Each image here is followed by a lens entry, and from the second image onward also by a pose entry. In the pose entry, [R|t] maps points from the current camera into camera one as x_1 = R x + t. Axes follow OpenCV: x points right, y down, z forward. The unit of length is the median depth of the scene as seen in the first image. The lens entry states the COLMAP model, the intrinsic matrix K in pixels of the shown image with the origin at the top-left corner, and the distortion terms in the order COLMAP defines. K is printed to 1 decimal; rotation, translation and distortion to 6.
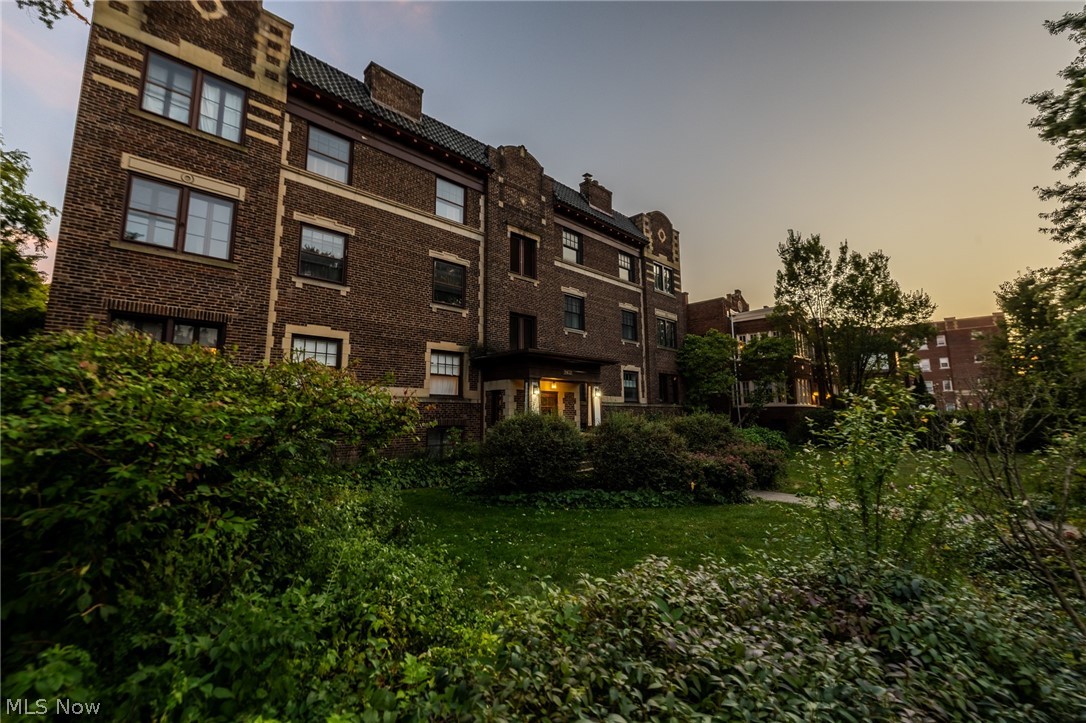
lens RADIAL K [[452.5, 0, 533.6], [0, 452.5, 356.2], [0, 0, 1]] dist [0.001752, 0.000147]
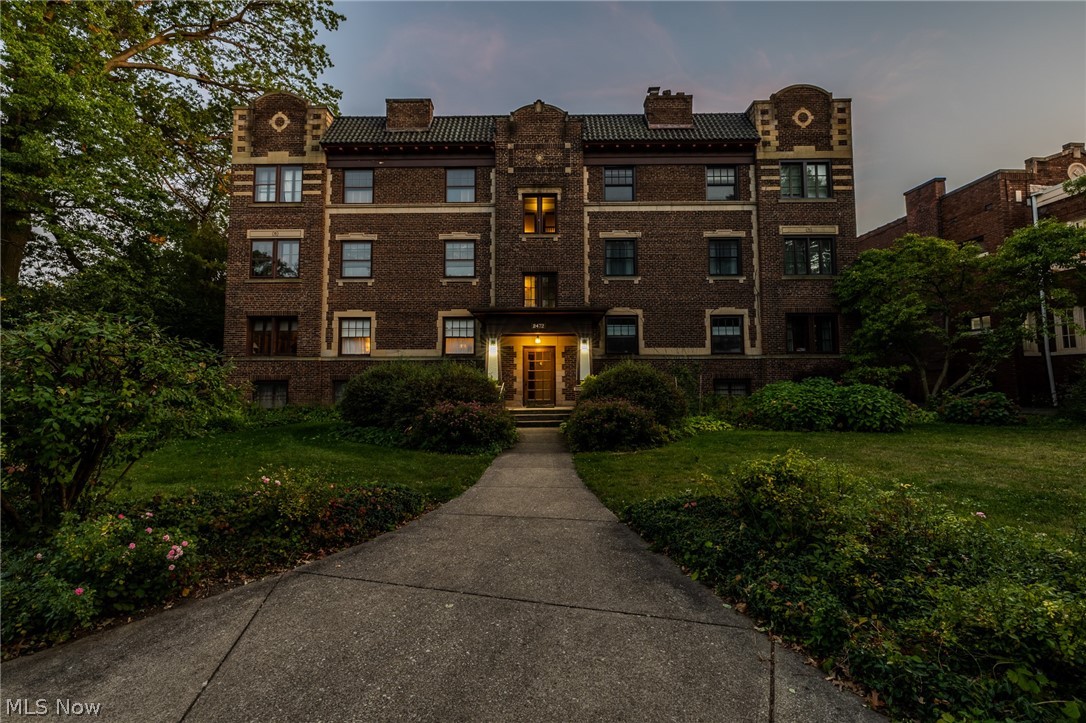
lens RADIAL K [[452.5, 0, 537.3], [0, 452.5, 359.6], [0, 0, 1]] dist [0.001752, 0.000147]
pose [[0.718031, -0.037047, -0.695024, 0.735609], [0.092086, 0.994860, 0.042106, 0.065153], [0.689892, -0.094236, 0.717752, 0.270201]]
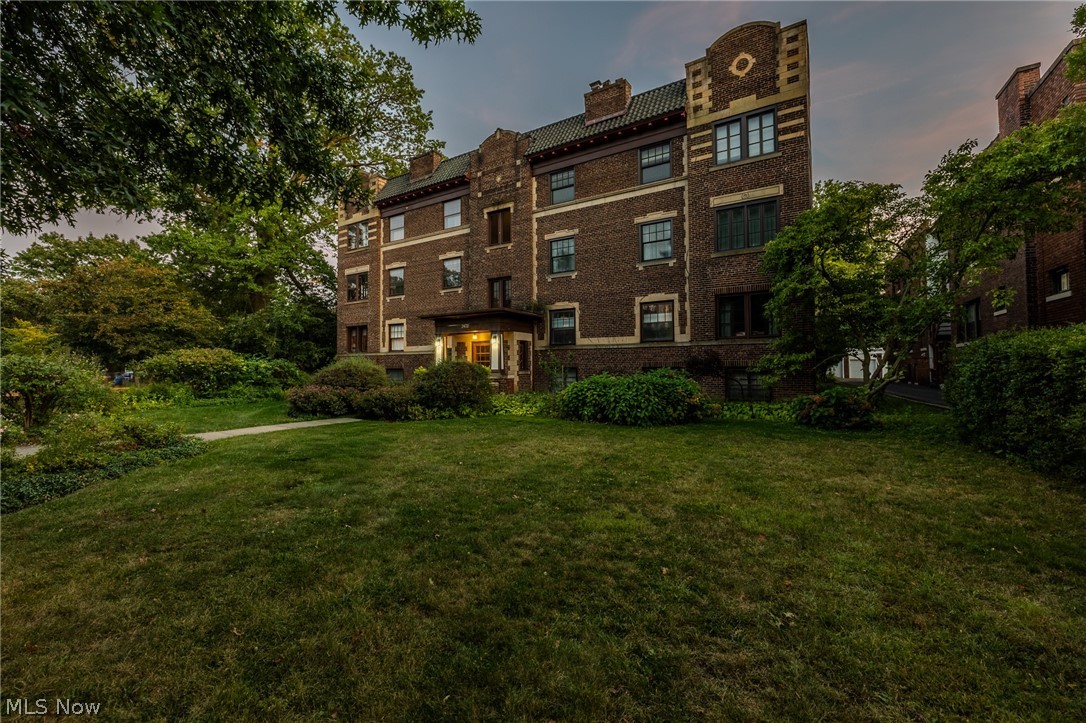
lens RADIAL K [[452.5, 0, 537.3], [0, 452.5, 359.9], [0, 0, 1]] dist [0.001752, 0.000147]
pose [[0.244527, -0.011943, -0.969569, 1.275386], [0.133843, 0.990768, 0.021551, 0.122624], [0.960361, -0.135040, 0.243868, 0.845569]]
